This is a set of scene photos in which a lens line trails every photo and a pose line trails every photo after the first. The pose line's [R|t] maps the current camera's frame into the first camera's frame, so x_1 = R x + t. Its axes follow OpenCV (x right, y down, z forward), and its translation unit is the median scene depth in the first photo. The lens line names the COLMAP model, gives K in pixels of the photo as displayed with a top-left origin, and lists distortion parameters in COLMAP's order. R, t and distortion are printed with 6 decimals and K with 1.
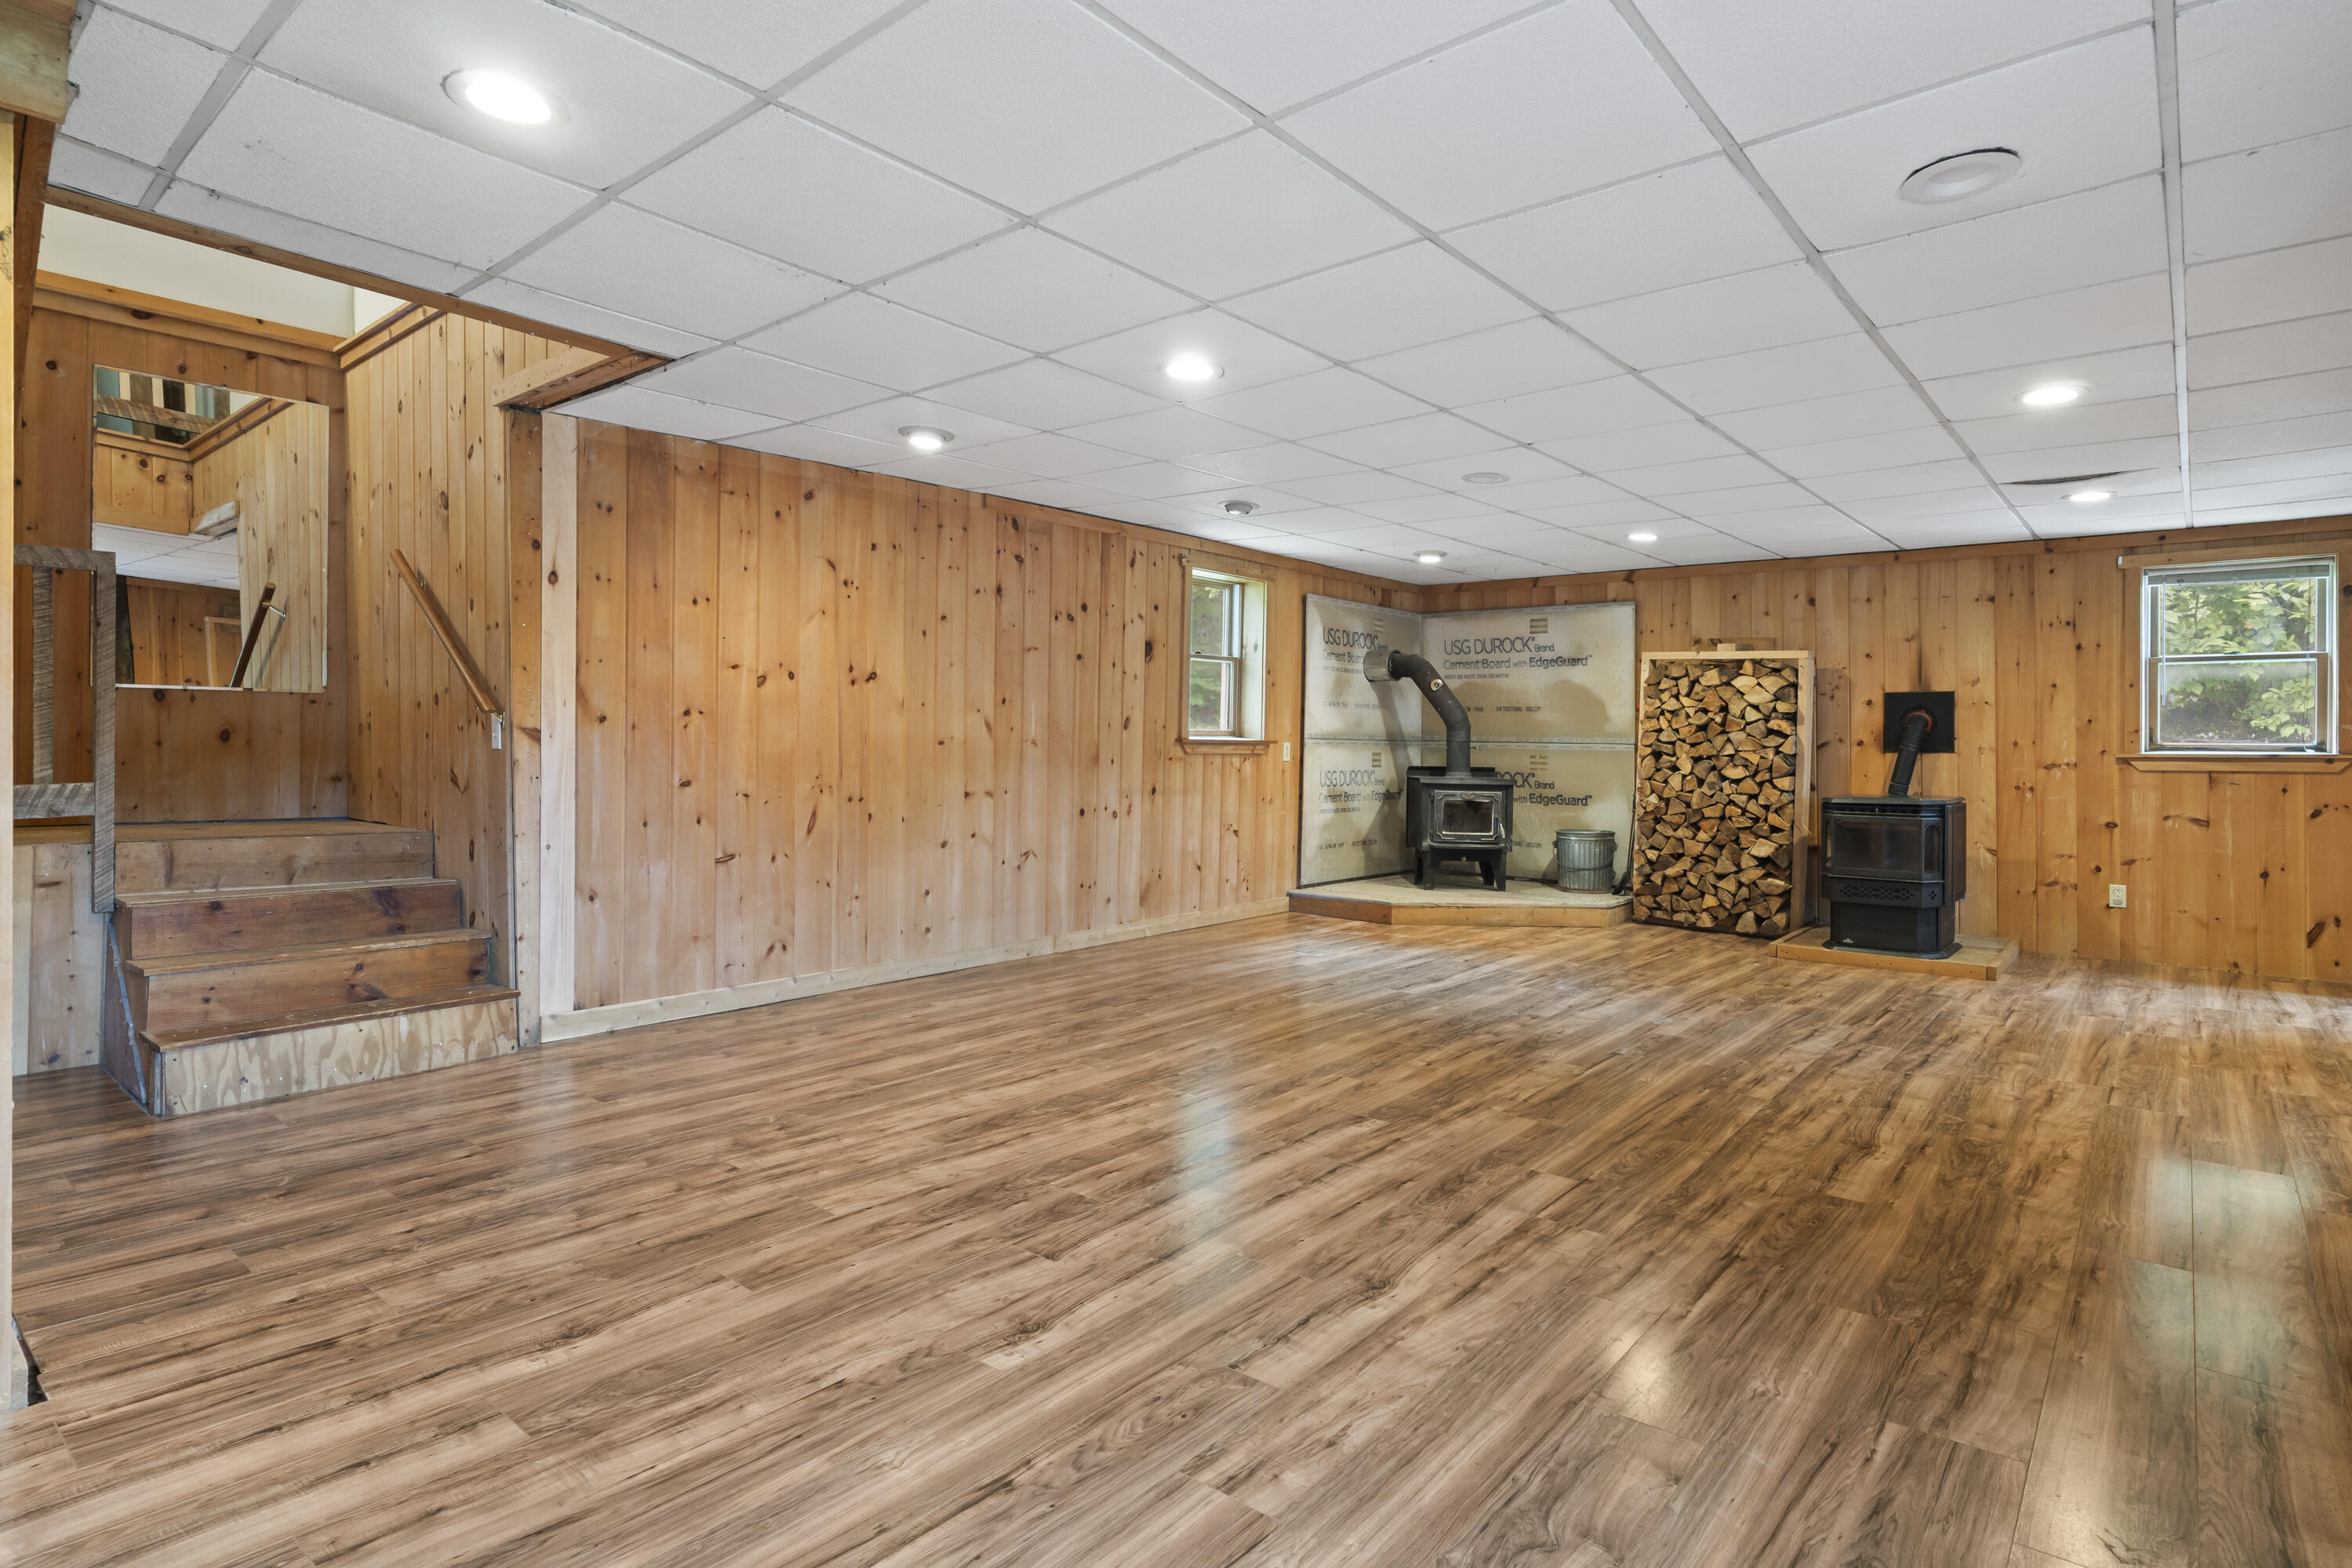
lens RADIAL K [[1241.3, 0, 1170.8], [0, 1241.3, 728.7], [0, 0, 1]] dist [-0.001663, 0.000033]
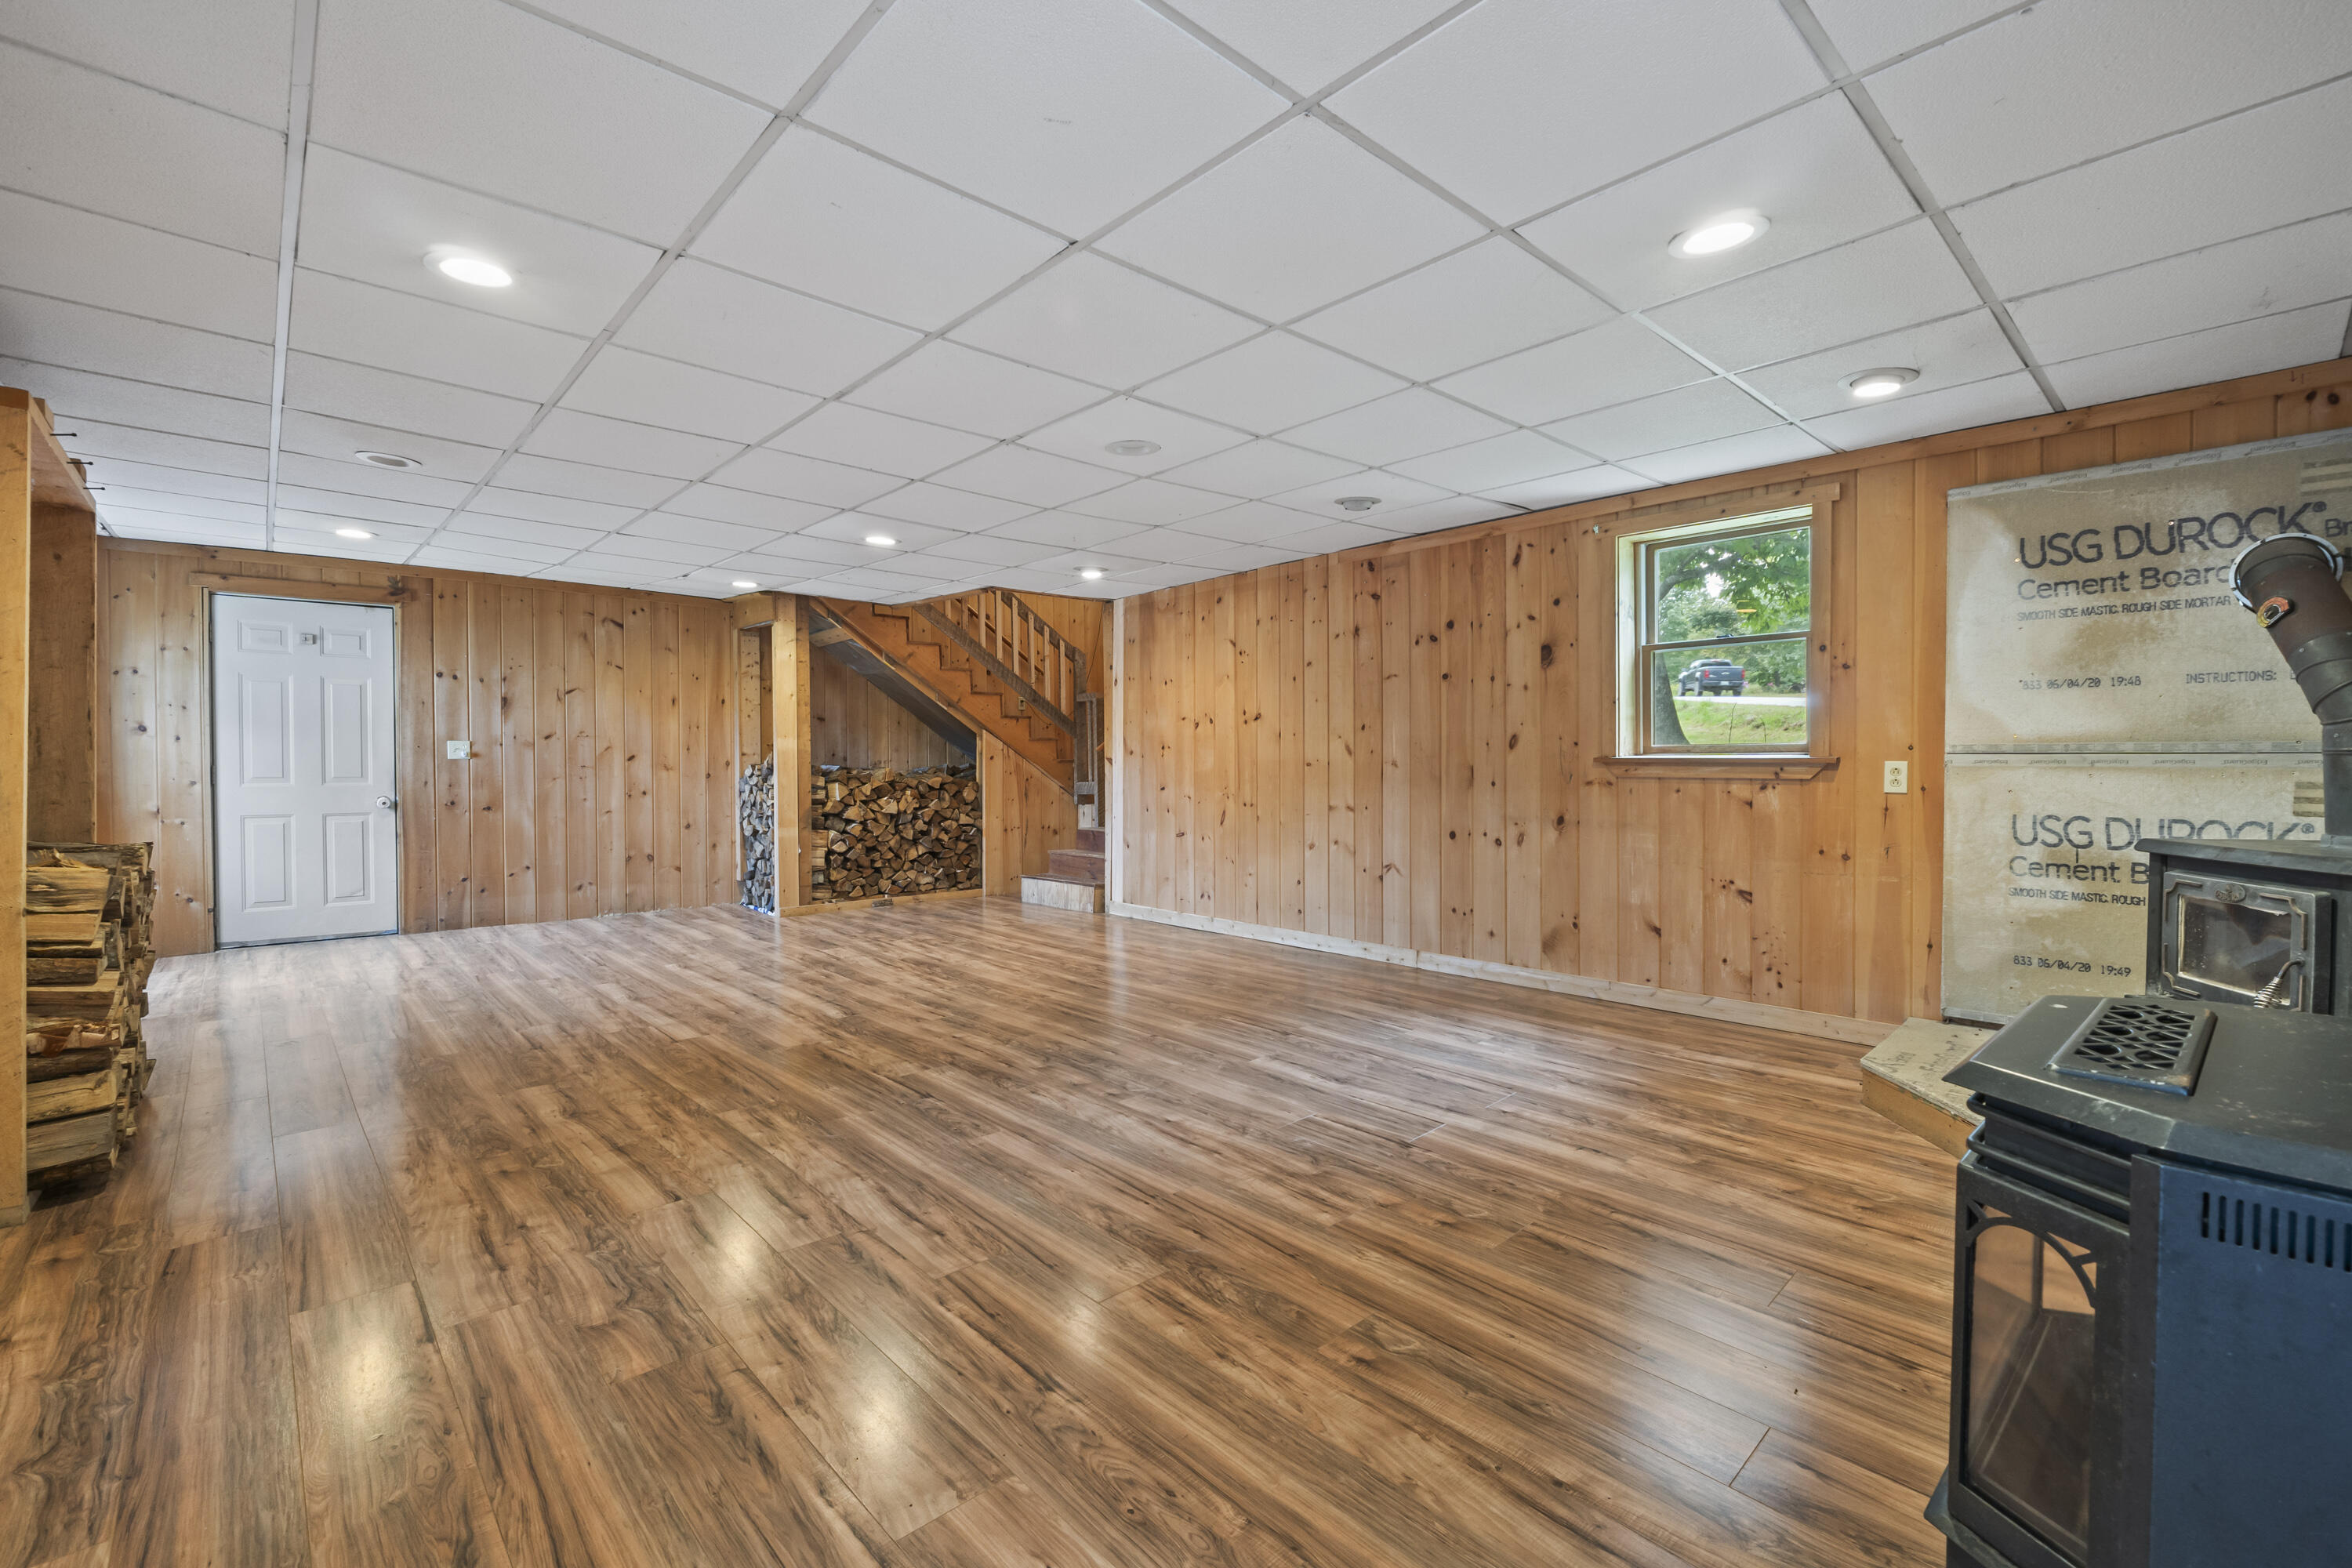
lens RADIAL K [[1012.1, 0, 1171.0], [0, 1012.1, 771.8], [0, 0, 1]] dist [-0.001940, -0.000475]
pose [[-0.137220, -0.001572, -0.990539, 0.773645], [0.007676, 0.999967, -0.002650, 0.018755], [0.990511, -0.007967, -0.137203, 0.923105]]
